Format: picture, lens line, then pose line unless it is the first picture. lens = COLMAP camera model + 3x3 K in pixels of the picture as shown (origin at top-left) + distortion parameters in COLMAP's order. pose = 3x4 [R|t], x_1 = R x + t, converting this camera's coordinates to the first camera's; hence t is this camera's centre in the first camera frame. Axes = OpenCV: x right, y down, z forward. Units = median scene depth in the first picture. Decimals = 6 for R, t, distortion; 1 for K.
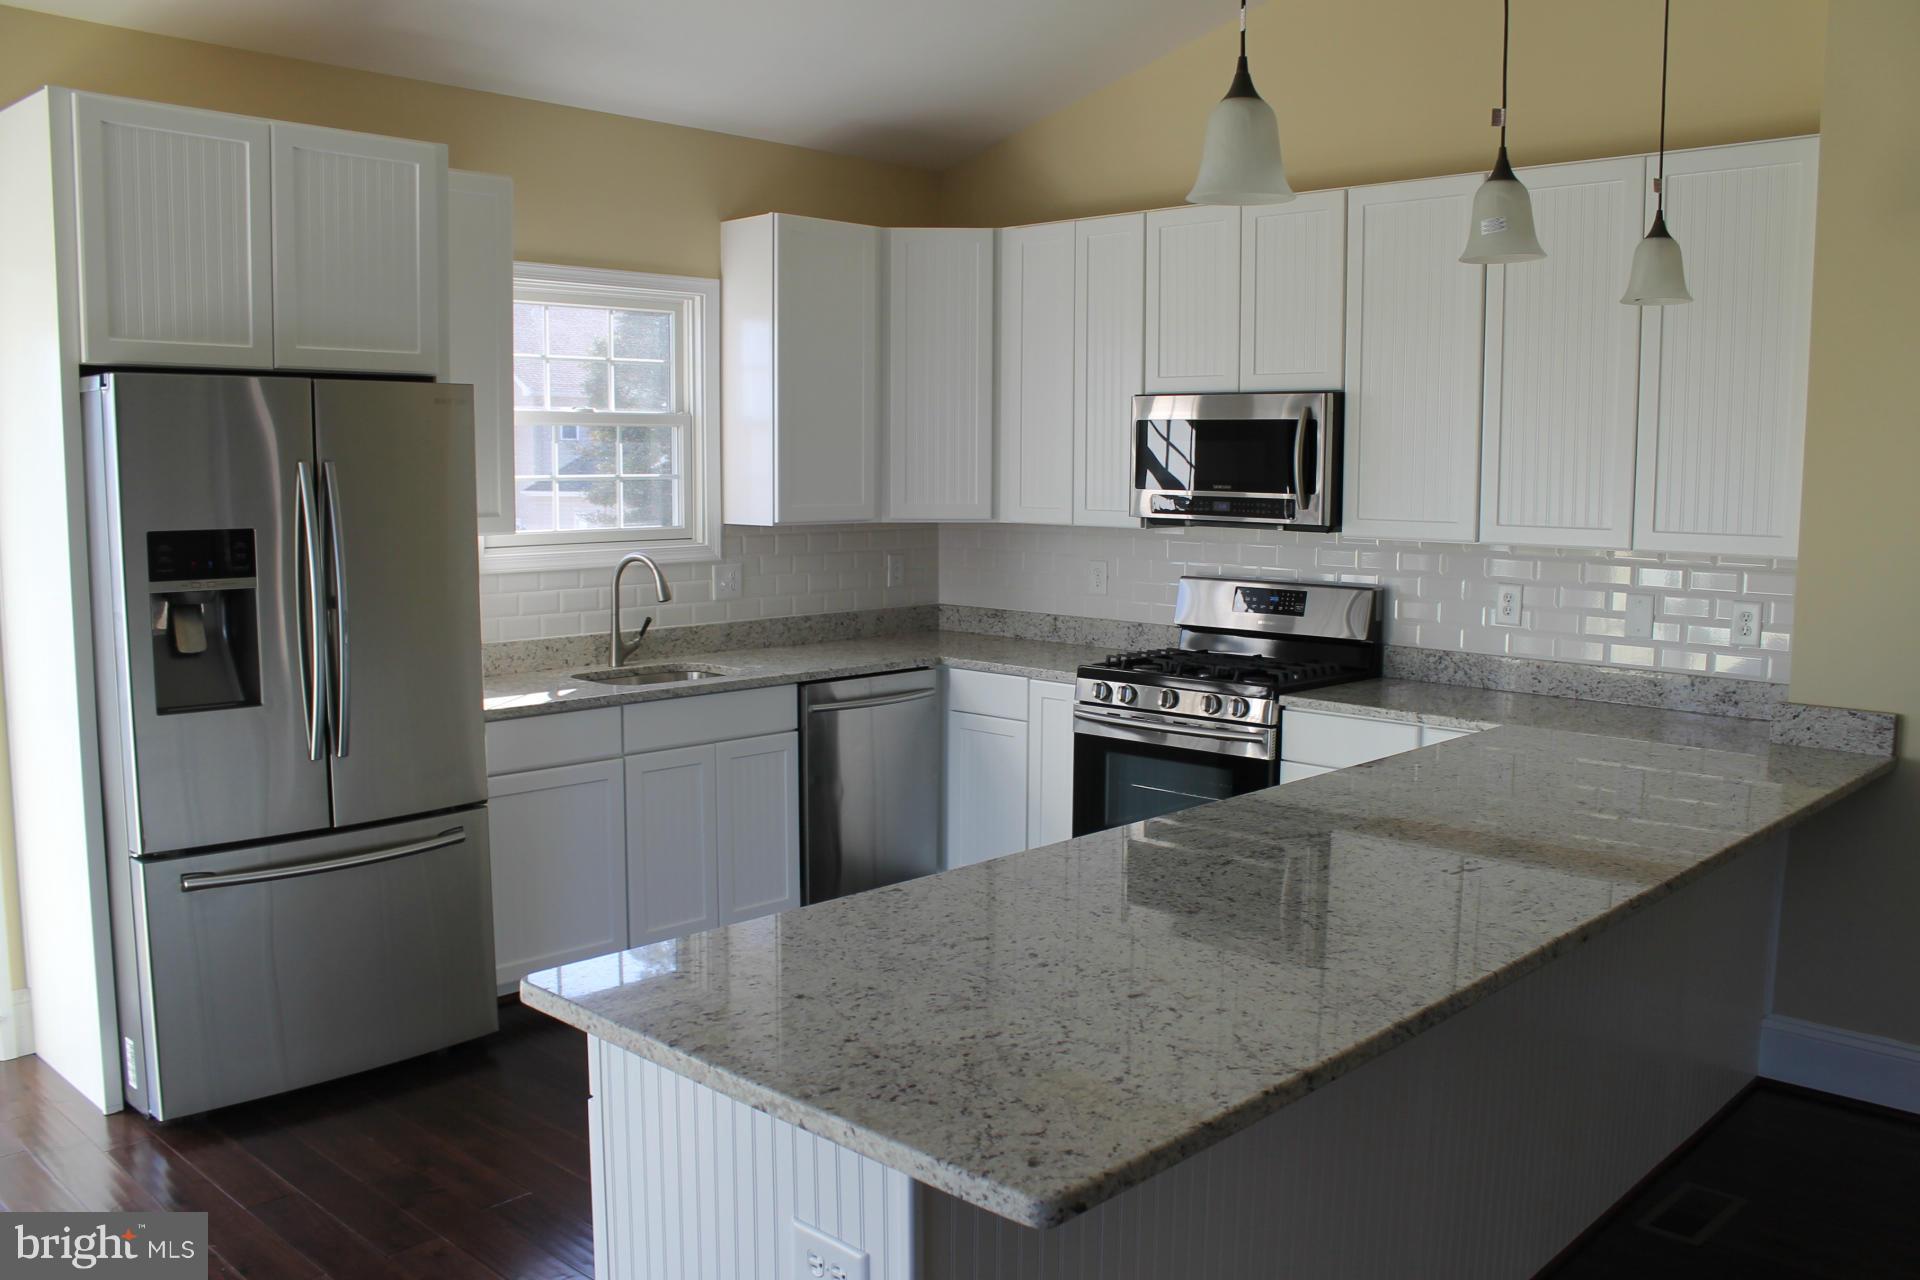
lens RADIAL K [[1620.8, 0, 960.0], [0, 1620.8, 640.0], [0, 0, 1]] dist [-0.081502, 0.001406]
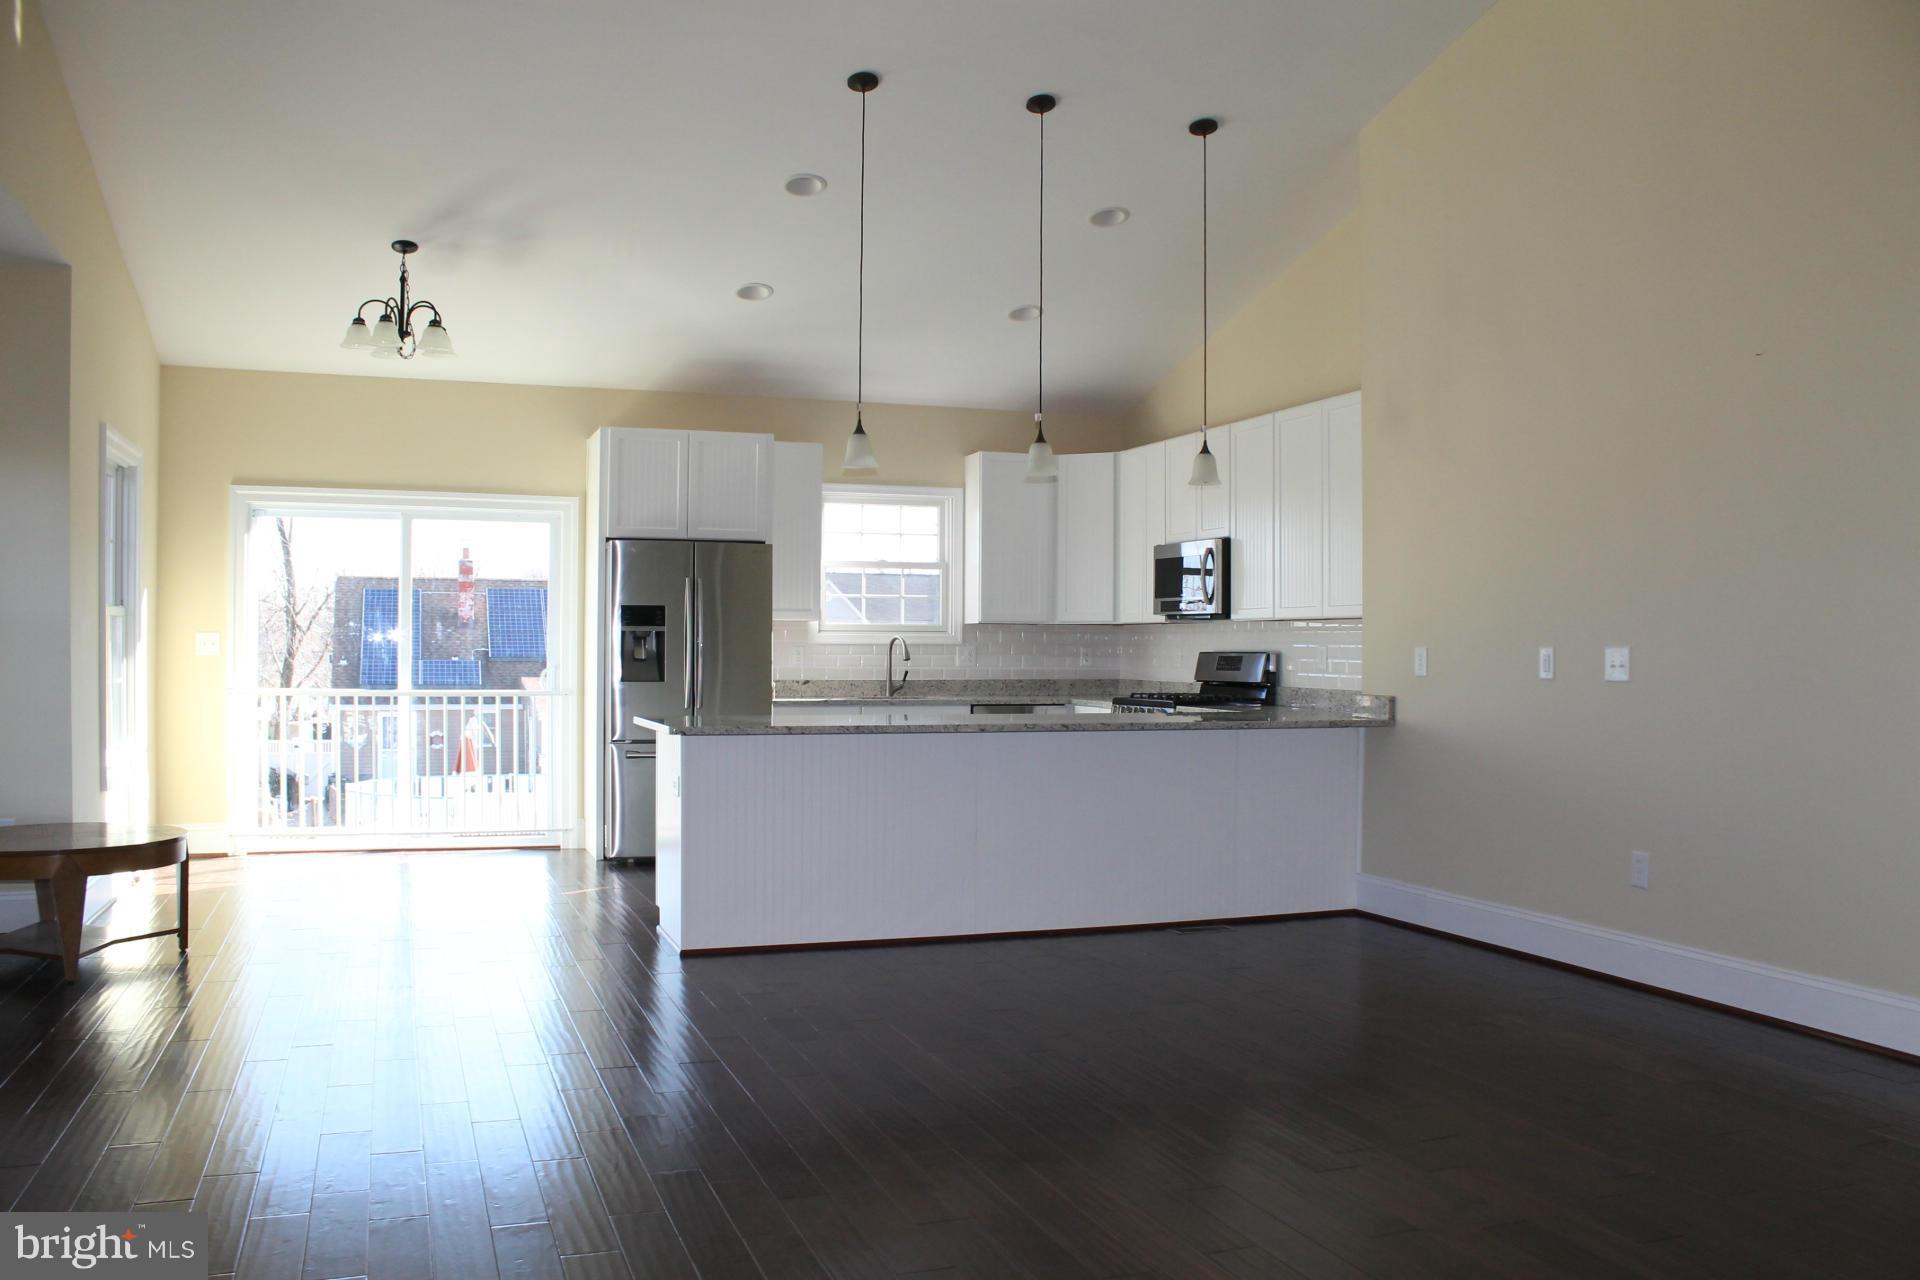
lens RADIAL K [[1620.8, 0, 960.0], [0, 1620.8, 640.0], [0, 0, 1]] dist [-0.081502, 0.001406]
pose [[0.899378, -0.001508, -0.437170, 0.708488], [-0.049372, 0.993246, -0.104998, 0.150177], [0.434376, 0.116017, 0.893229, -0.668858]]
